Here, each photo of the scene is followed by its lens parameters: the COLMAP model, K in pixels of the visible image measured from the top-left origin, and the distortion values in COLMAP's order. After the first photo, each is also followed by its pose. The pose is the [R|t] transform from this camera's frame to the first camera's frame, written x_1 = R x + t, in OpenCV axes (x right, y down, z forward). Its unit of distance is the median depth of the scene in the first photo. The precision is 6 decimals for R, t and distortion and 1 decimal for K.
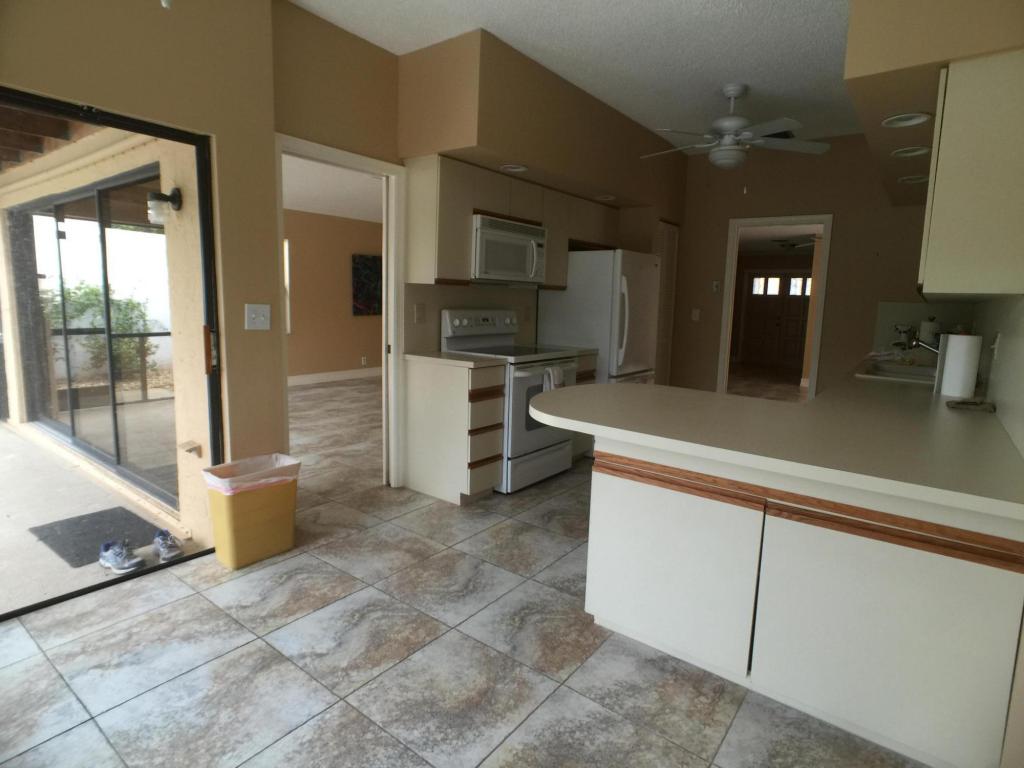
lens RADIAL K [[564.0, 0, 512.0], [0, 564.0, 384.0], [0, 0, 1]] dist [0.000931, 0.002256]
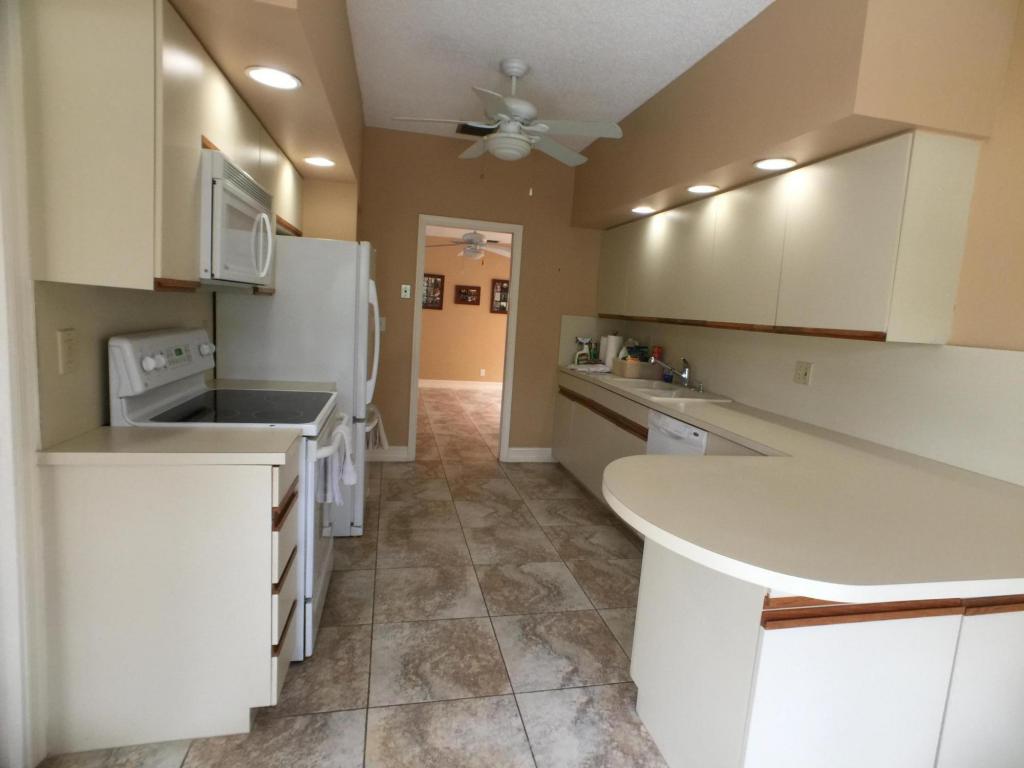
lens RADIAL K [[564.0, 0, 512.0], [0, 564.0, 384.0], [0, 0, 1]] dist [0.000931, 0.002256]
pose [[0.631446, -0.093066, 0.769815, -0.292803], [0.071481, 0.995530, 0.061721, -0.105262], [-0.772118, 0.016053, 0.635276, 0.473665]]
